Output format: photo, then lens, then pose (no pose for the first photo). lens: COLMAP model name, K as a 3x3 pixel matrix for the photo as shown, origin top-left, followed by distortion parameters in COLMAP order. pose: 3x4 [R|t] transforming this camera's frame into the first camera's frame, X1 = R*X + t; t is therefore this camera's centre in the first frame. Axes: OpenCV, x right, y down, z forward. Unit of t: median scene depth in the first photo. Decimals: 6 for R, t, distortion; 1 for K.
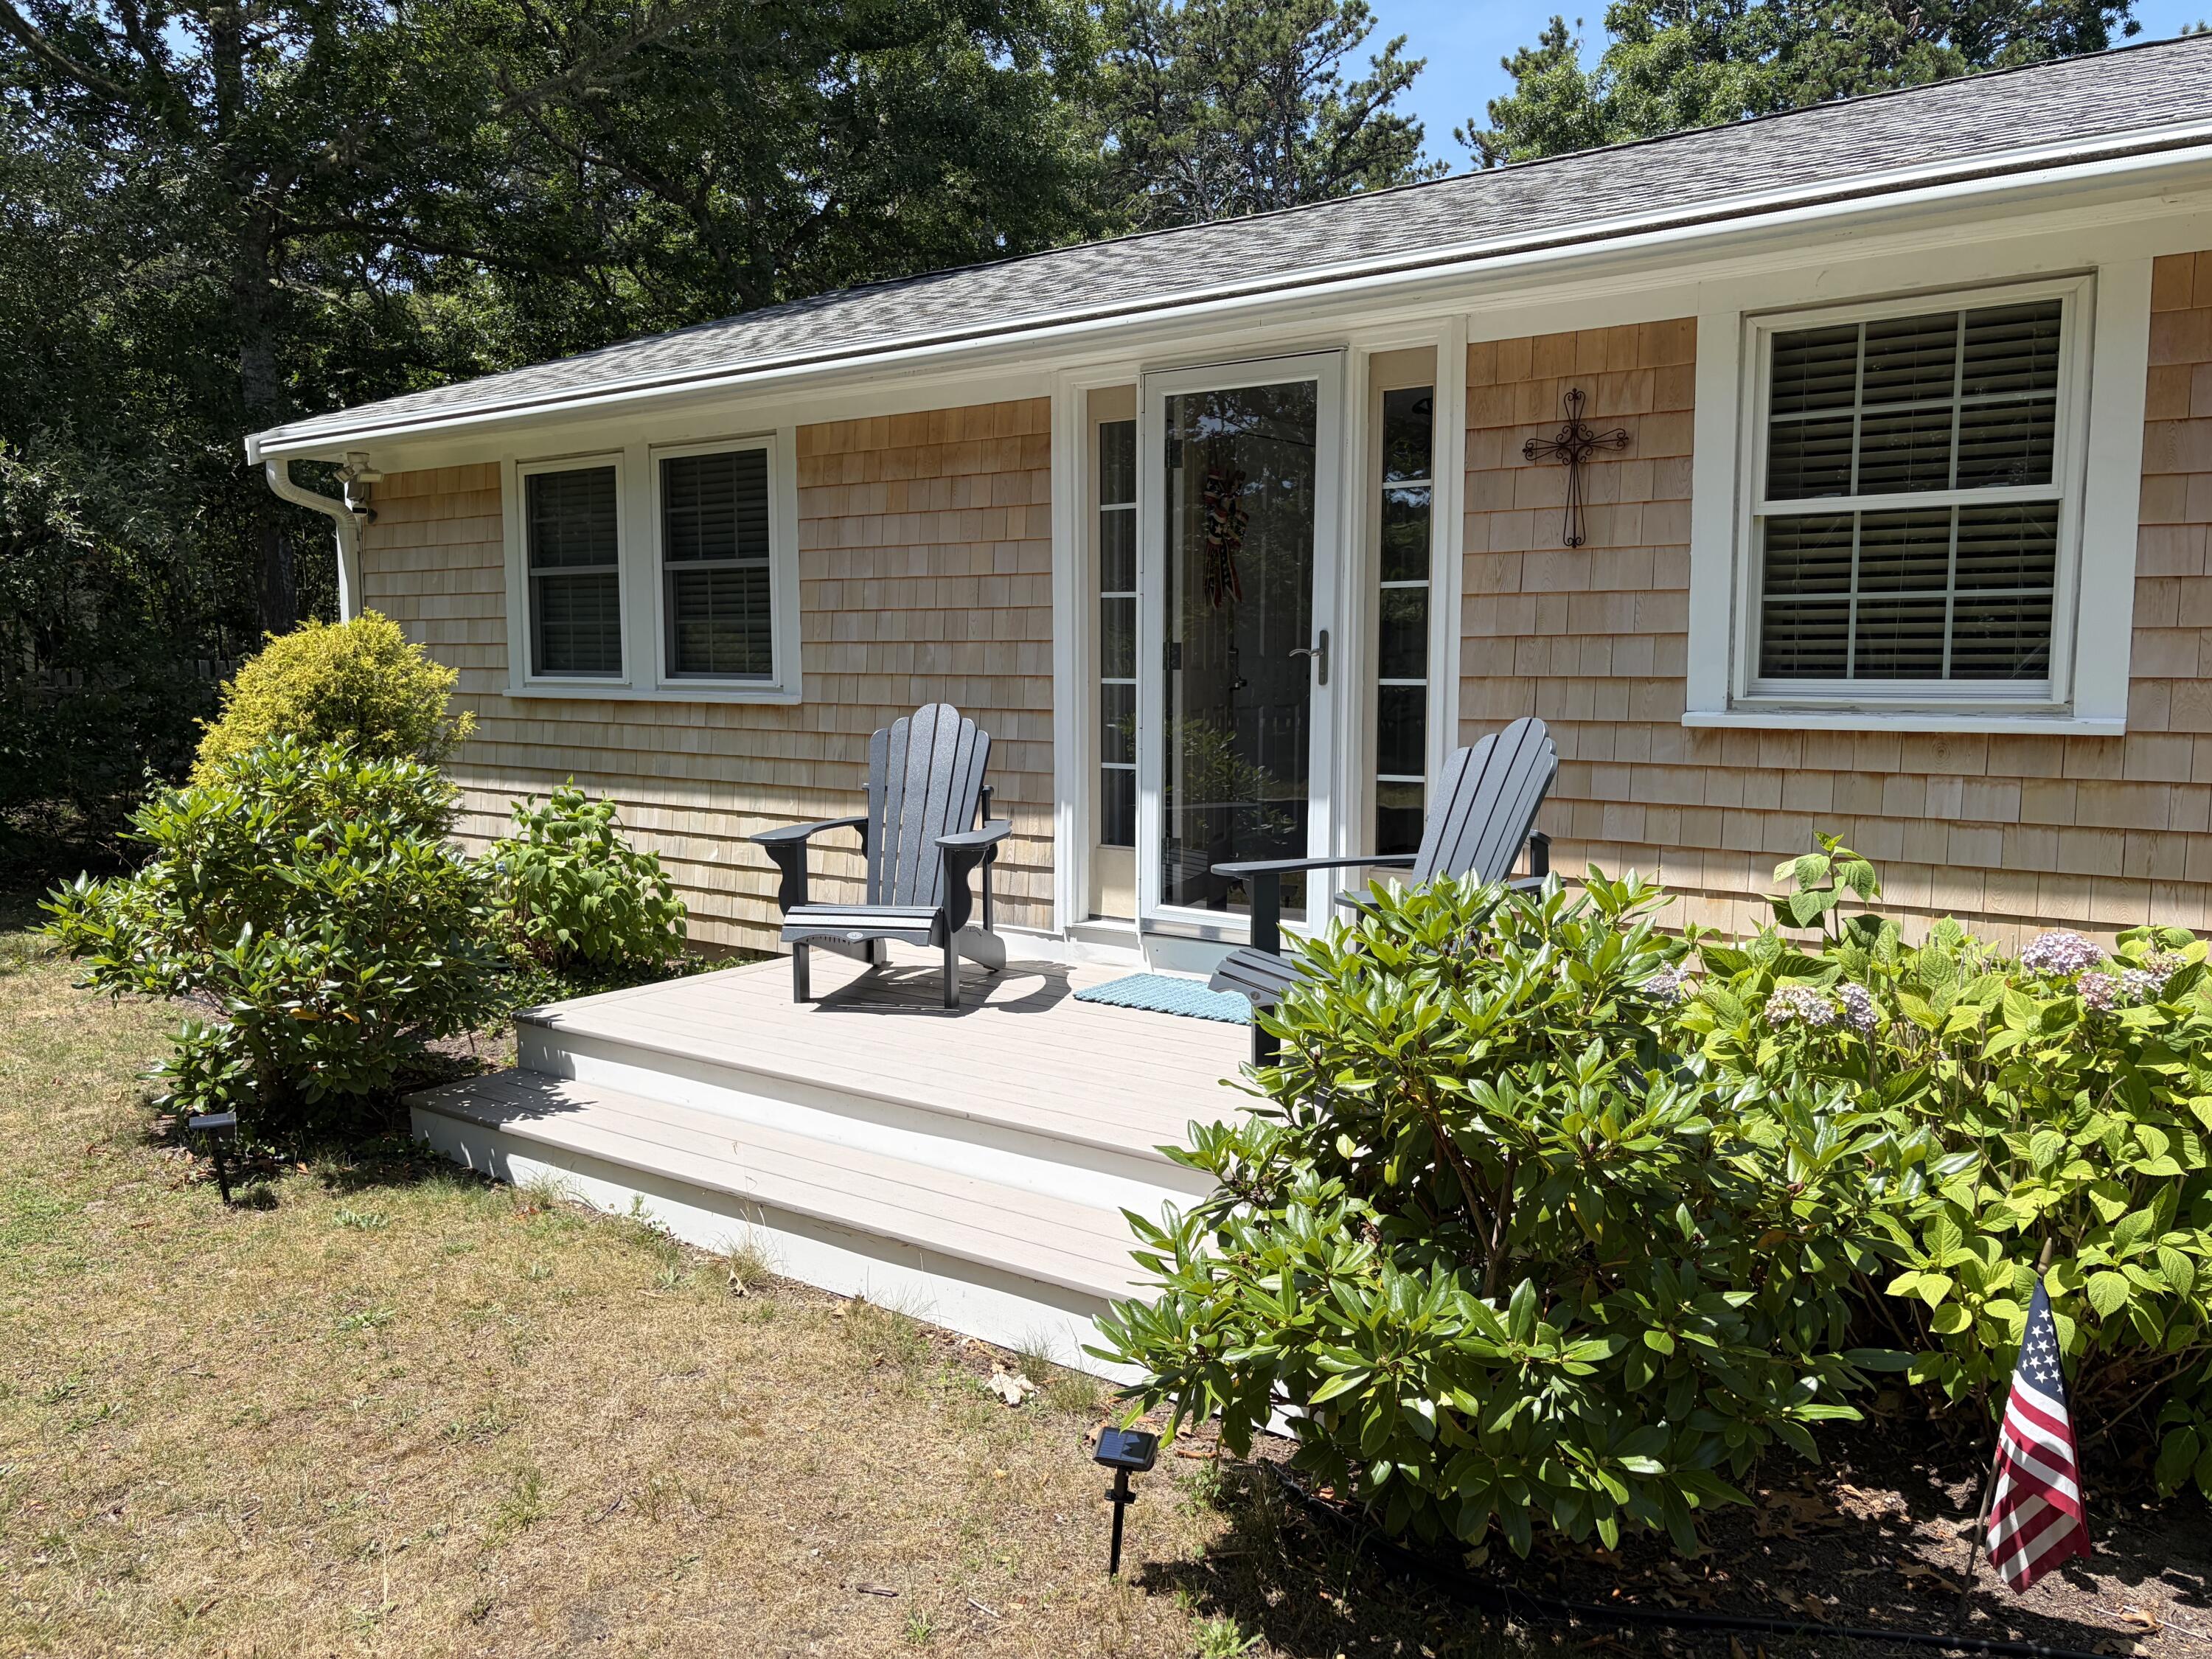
lens RADIAL K [[1677.1, 0, 1106.0], [0, 1677.1, 829.5], [0, 0, 1]] dist [0.090972, -0.112074]
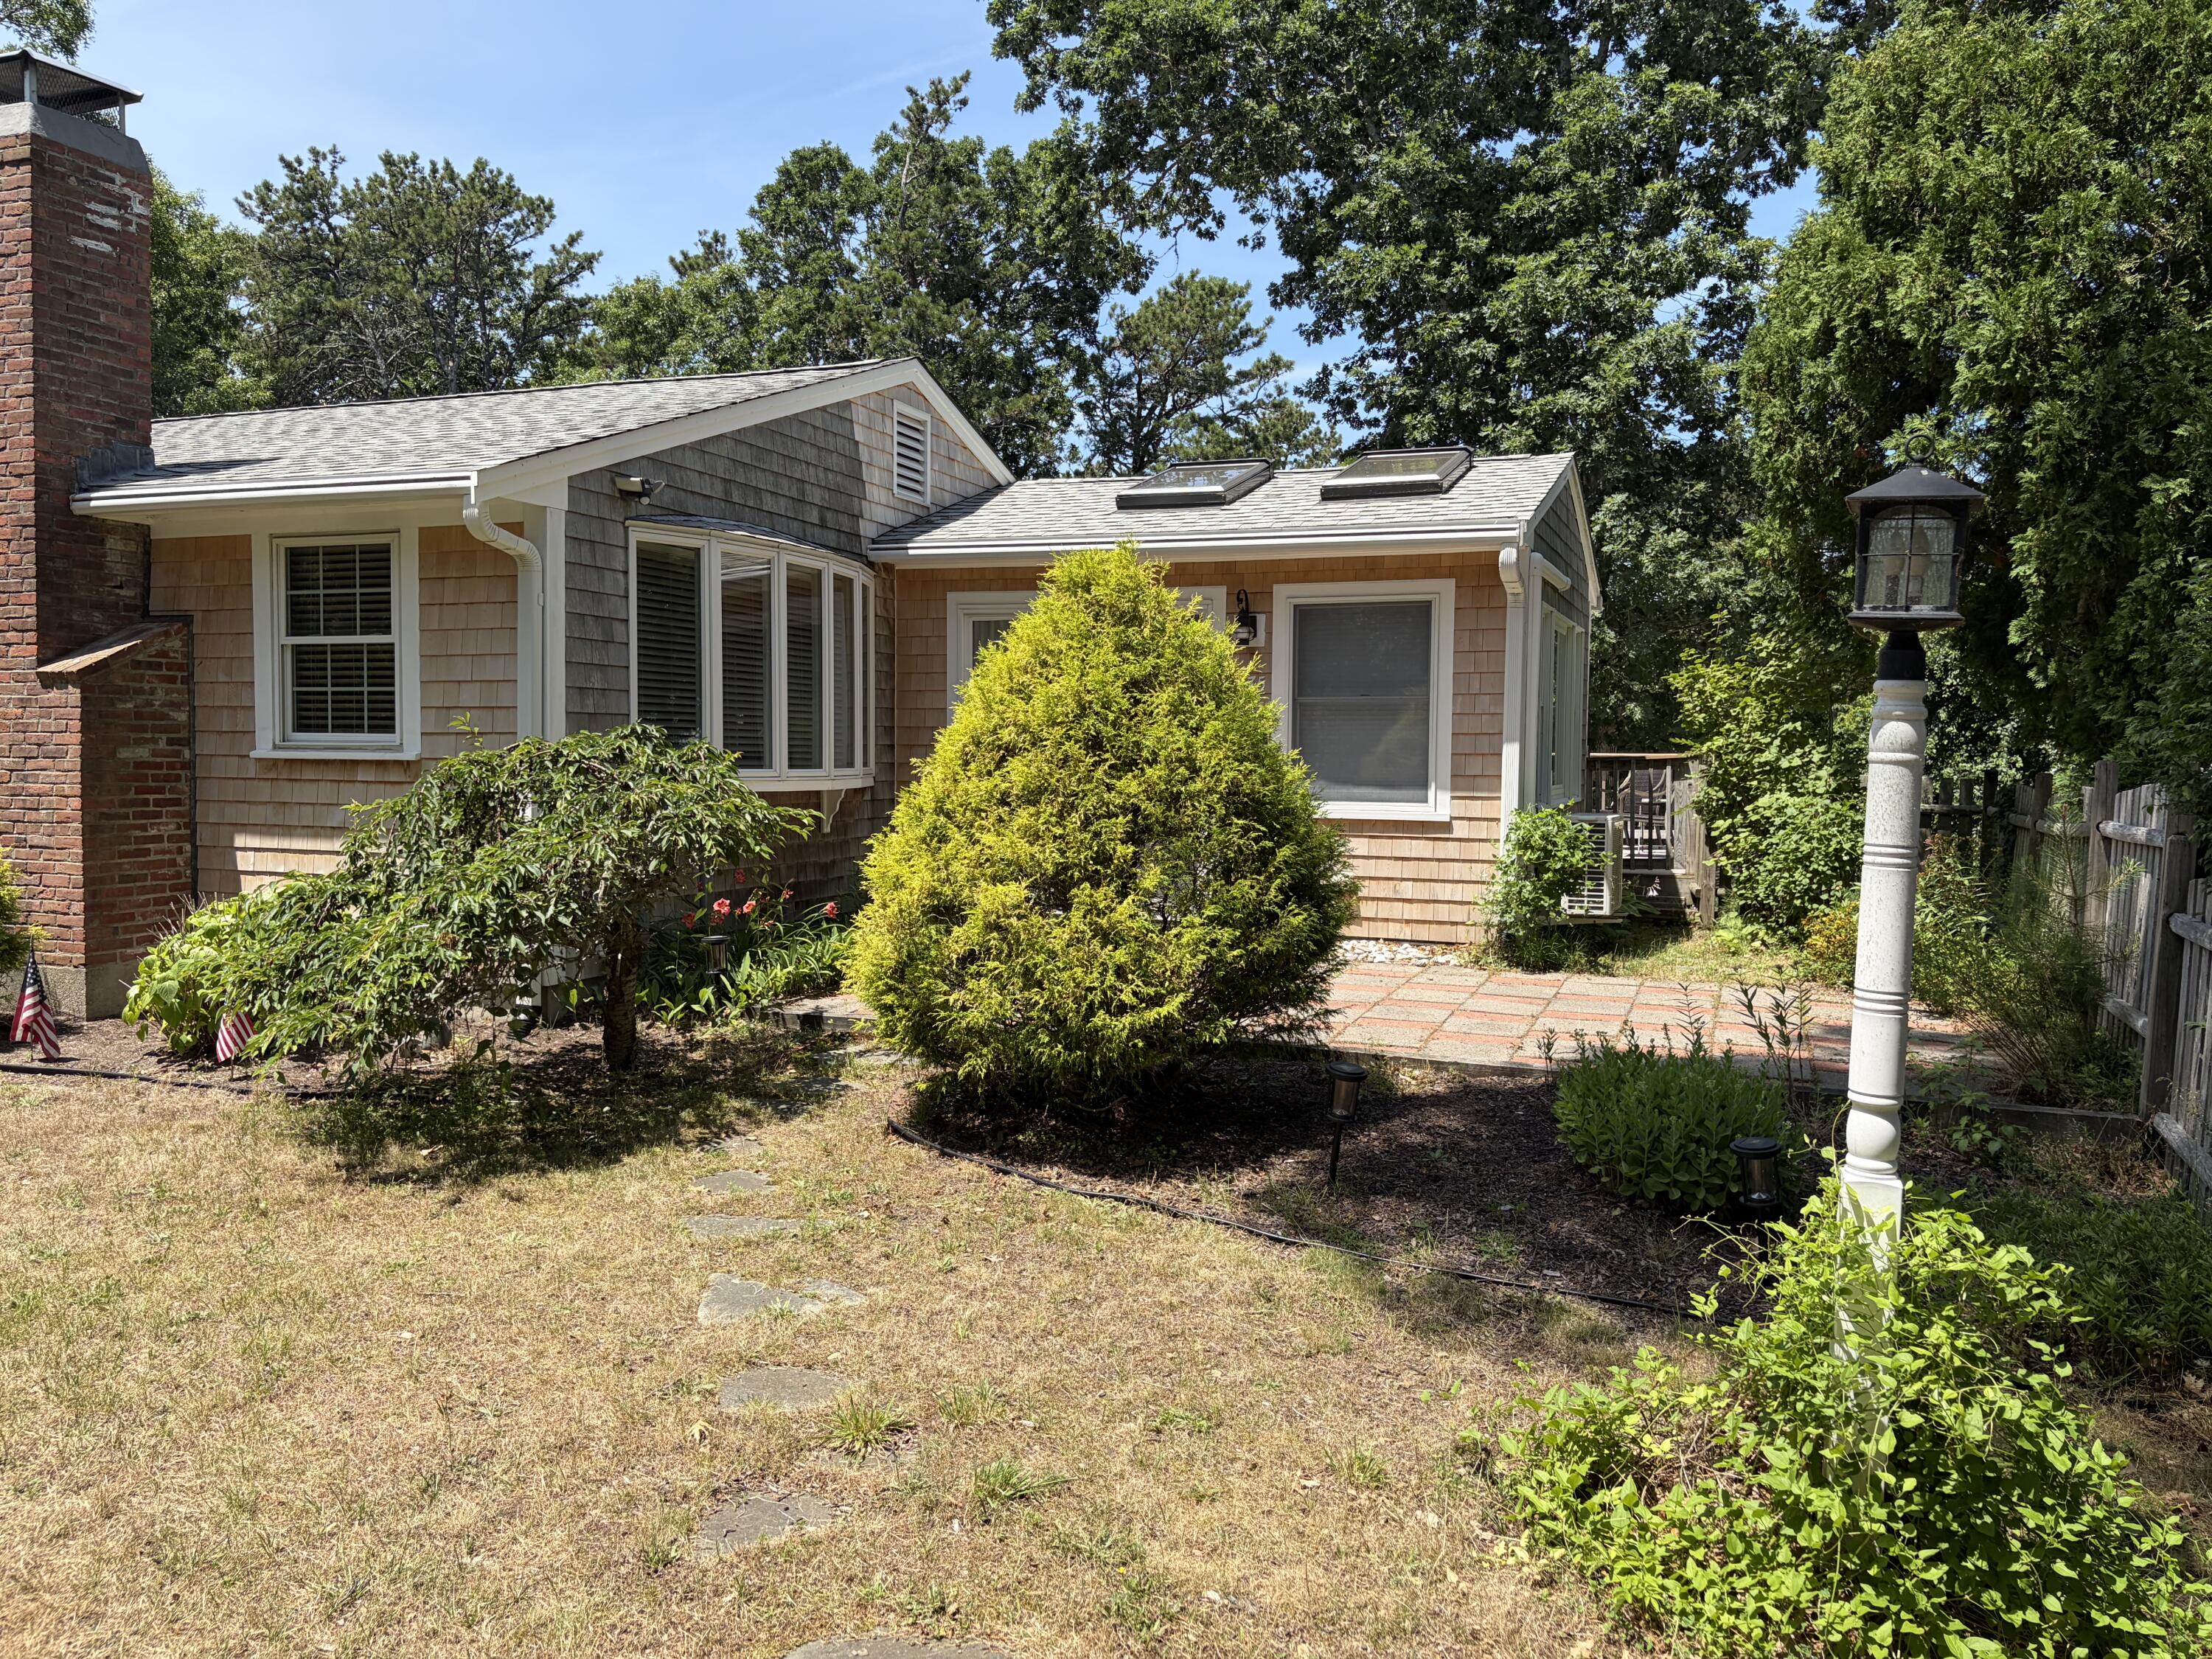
lens RADIAL K [[1677.1, 0, 1106.0], [0, 1677.1, 829.5], [0, 0, 1]] dist [0.090972, -0.112074]
pose [[0.957341, -0.004186, 0.288930, 0.182135], [0.018934, 0.998655, -0.048266, 0.031581], [-0.288339, 0.051678, 0.956133, -0.262076]]
